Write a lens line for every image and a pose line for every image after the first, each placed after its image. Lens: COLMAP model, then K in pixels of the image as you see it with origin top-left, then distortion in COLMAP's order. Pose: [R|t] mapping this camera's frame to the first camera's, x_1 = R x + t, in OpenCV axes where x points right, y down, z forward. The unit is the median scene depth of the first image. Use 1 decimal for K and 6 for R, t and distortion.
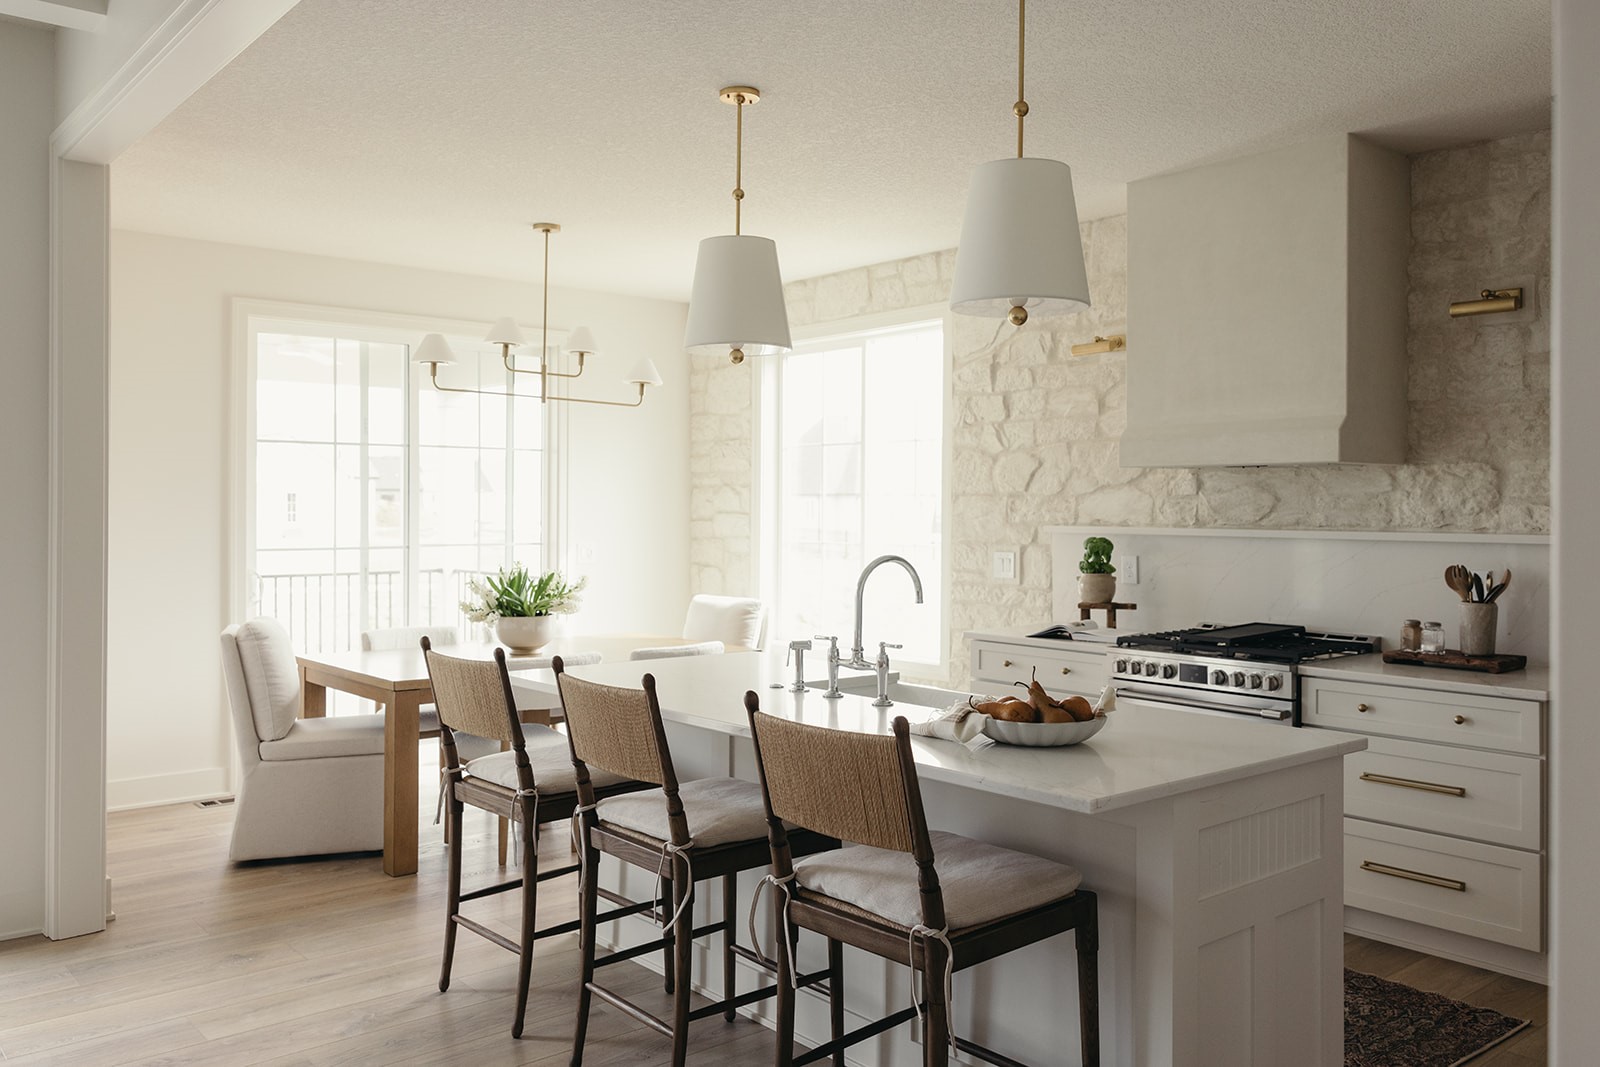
lens RADIAL K [[1284.3, 0, 790.5], [0, 1284.3, 500.8], [0, 0, 1]] dist [0.001518, 0.010059]
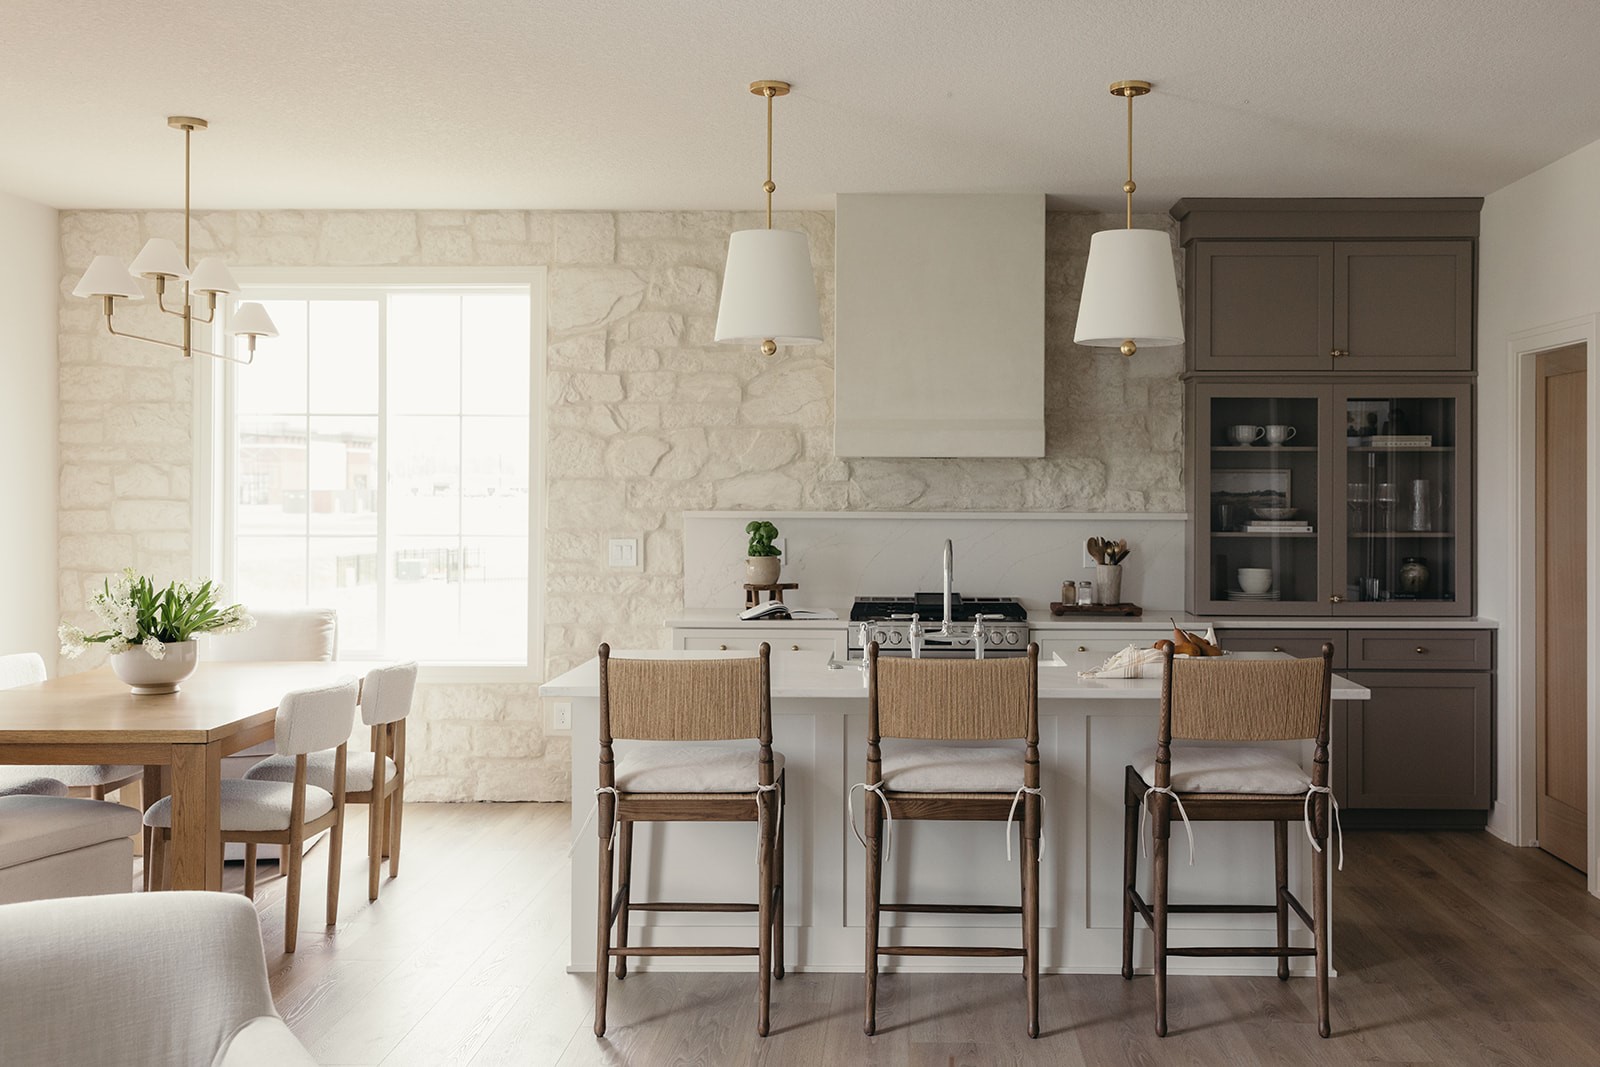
lens RADIAL K [[1622.4, 0, 875.4], [0, 1622.4, 475.6], [0, 0, 1]] dist [0.027579, 0.000000]
pose [[0.654405, 0.003230, 0.756137, -0.687497], [-0.004961, 0.999988, 0.000022, -0.009104], [-0.756128, -0.003766, 0.654413, 0.072497]]
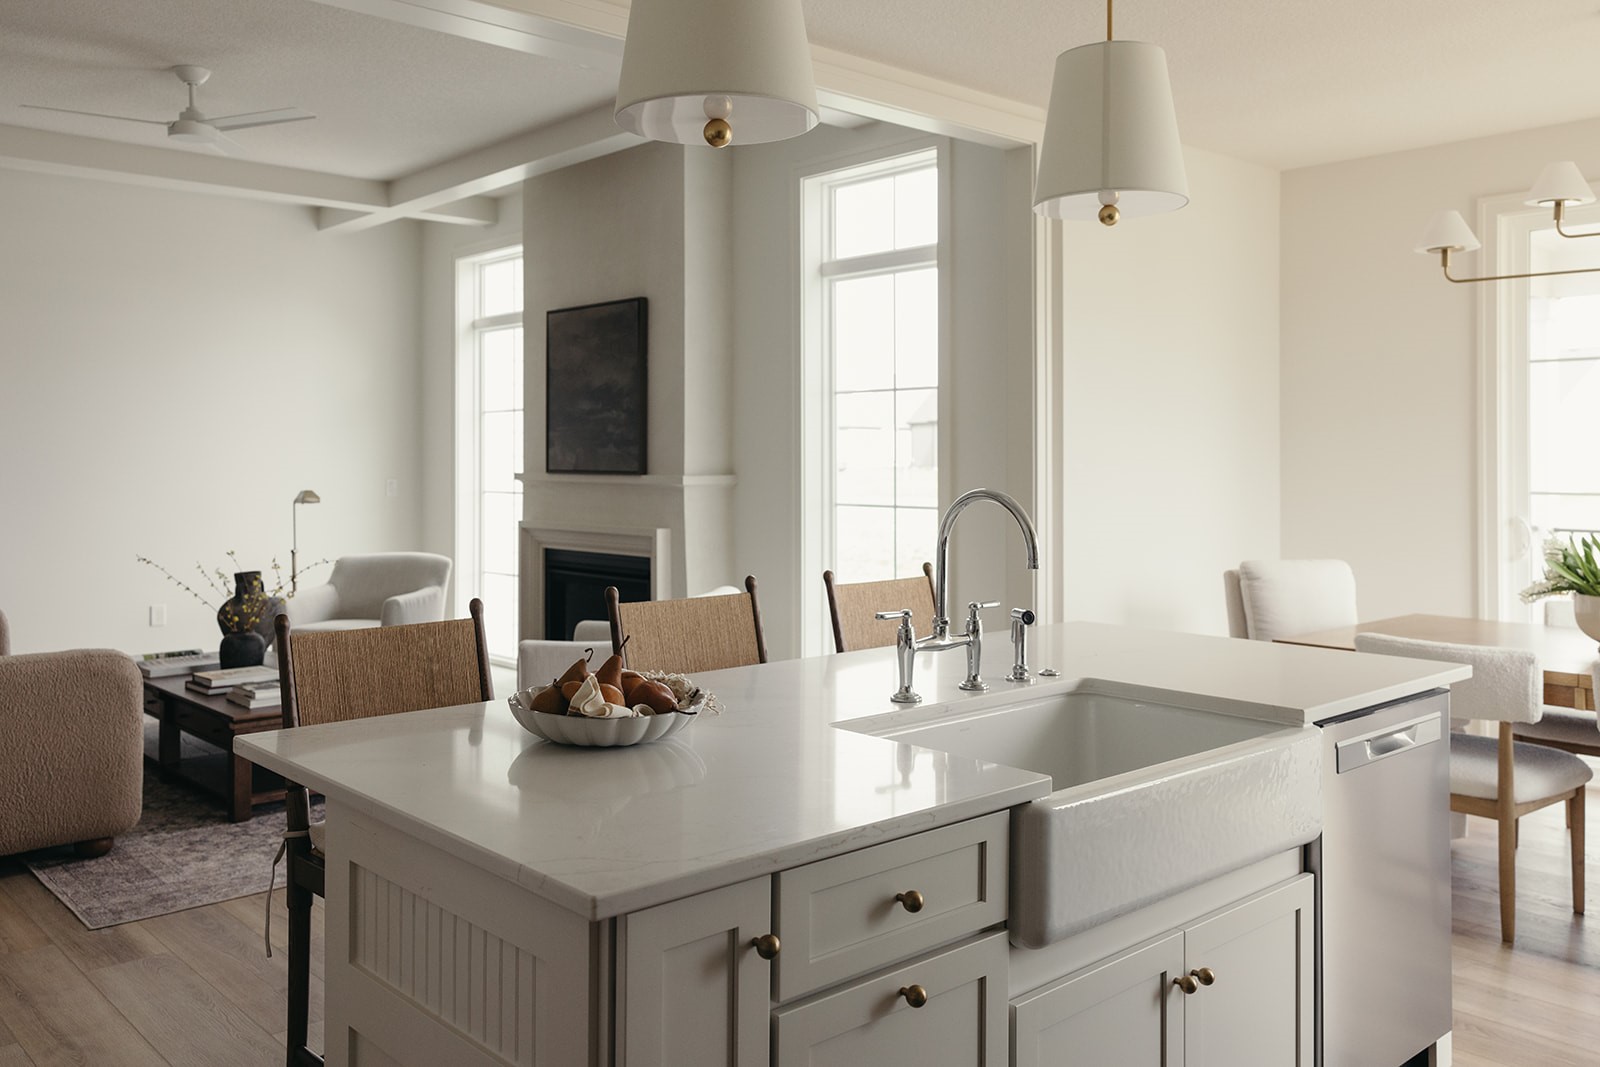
lens RADIAL K [[1319.6, 0, 793.5], [0, 1319.6, 447.3], [0, 0, 1]] dist [0.005877, -0.002410]
pose [[0.040936, -0.010958, -0.999102, 0.502741], [0.007908, 0.999912, -0.010643, 0.017401], [0.999130, -0.007465, 0.041019, 0.579213]]
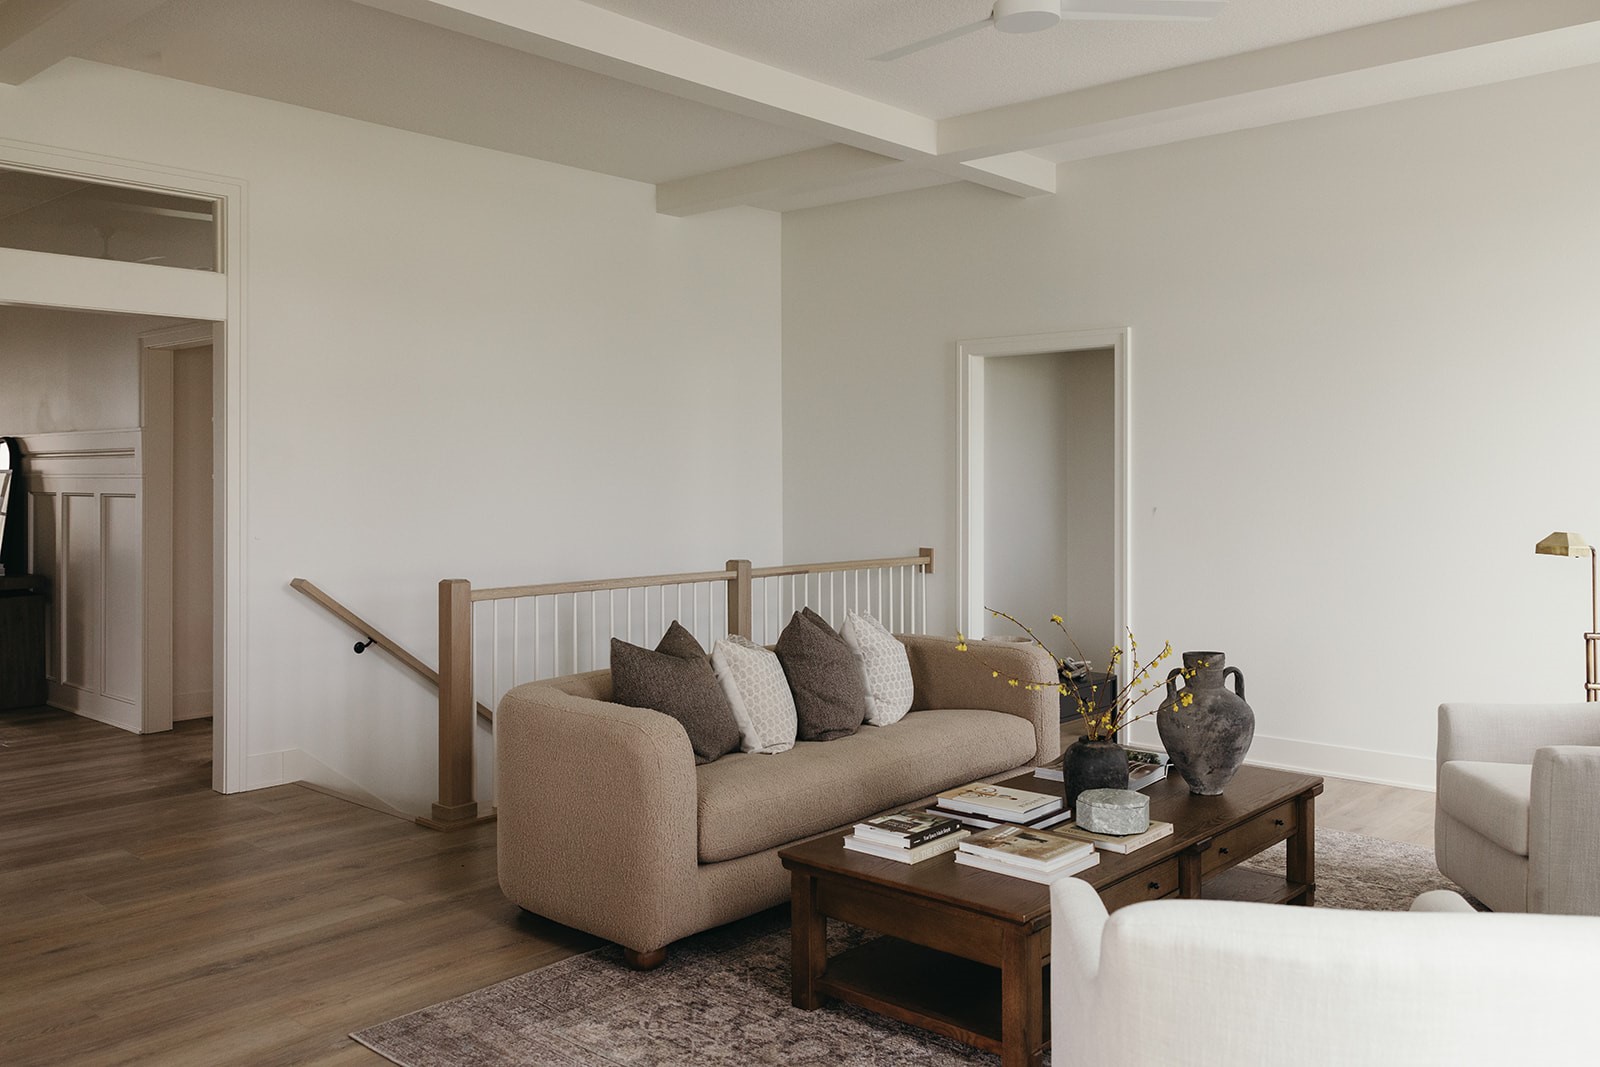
lens RADIAL K [[1284.3, 0, 793.9], [0, 1284.3, 542.9], [0, 0, 1]] dist [0.001518, 0.010059]
pose [[-0.990912, 0.007462, -0.134306, -0.324034], [0.002589, 0.999333, 0.036419, 0.022049], [0.134488, 0.035741, -0.990270, 0.818887]]
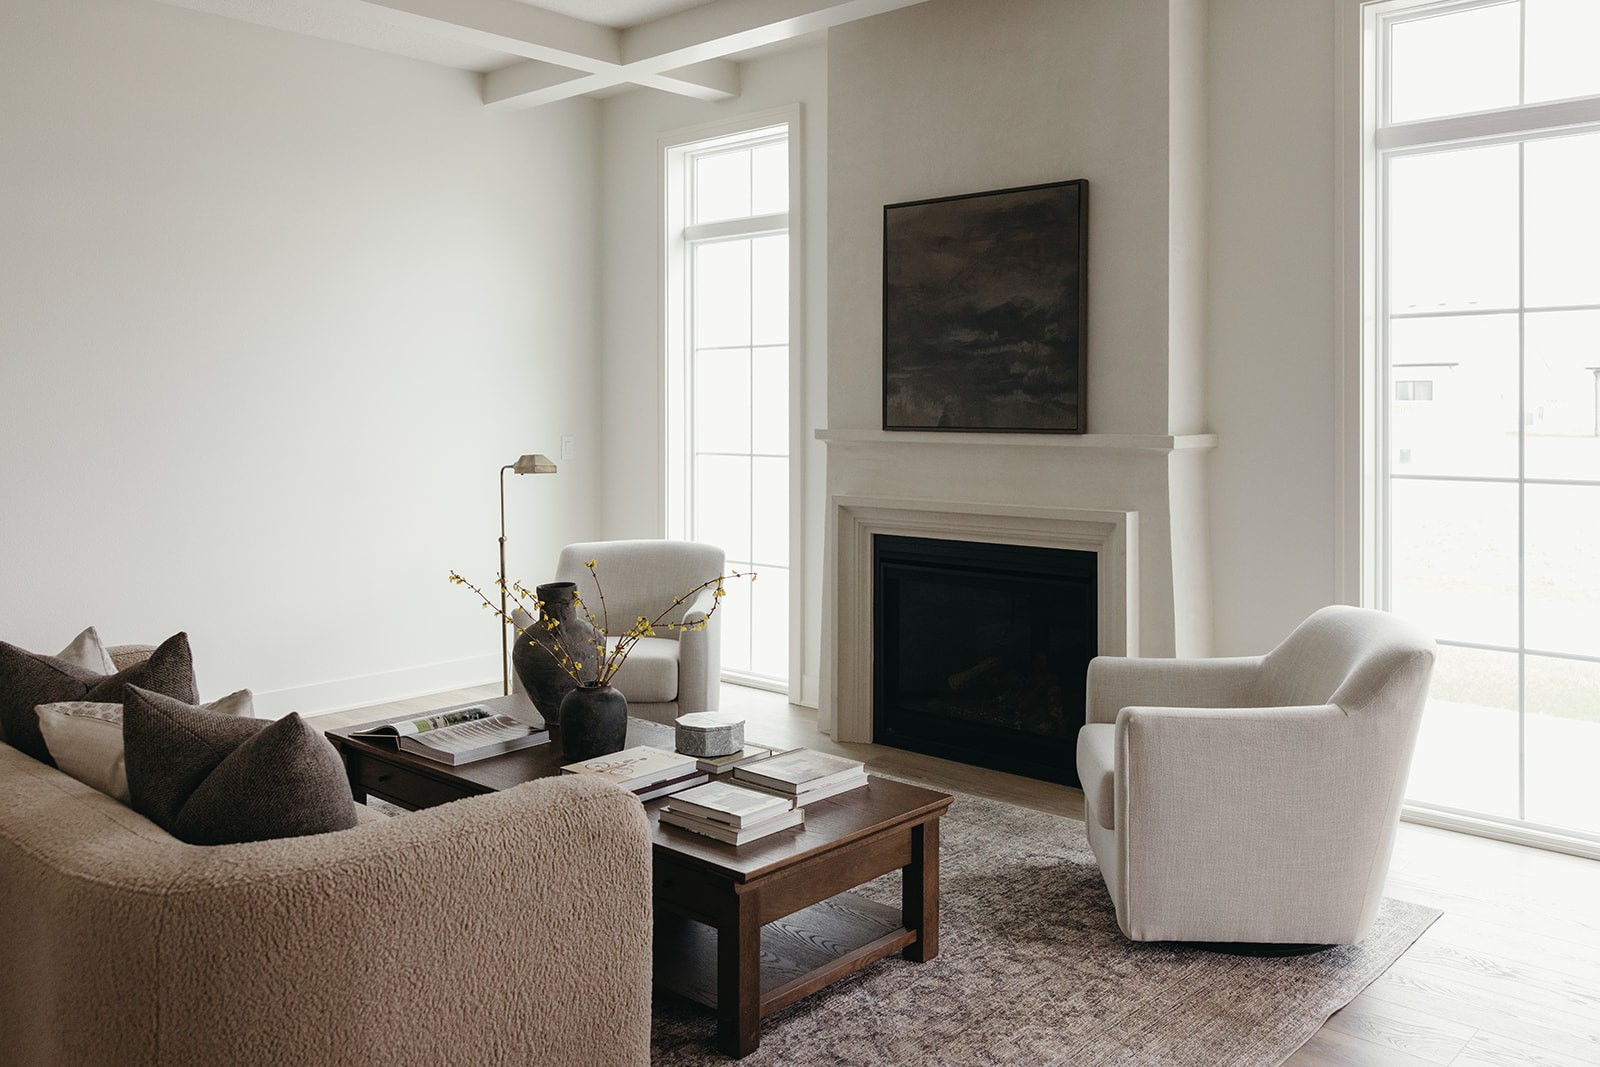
lens RADIAL K [[1284.3, 0, 794.1], [0, 1284.3, 424.0], [0, 0, 1]] dist [0.001518, 0.010059]
pose [[0.132485, 0.009303, -0.991141, 0.079812], [0.006982, 0.999922, 0.010319, 0.012540], [0.991160, -0.008288, 0.132409, 0.196991]]
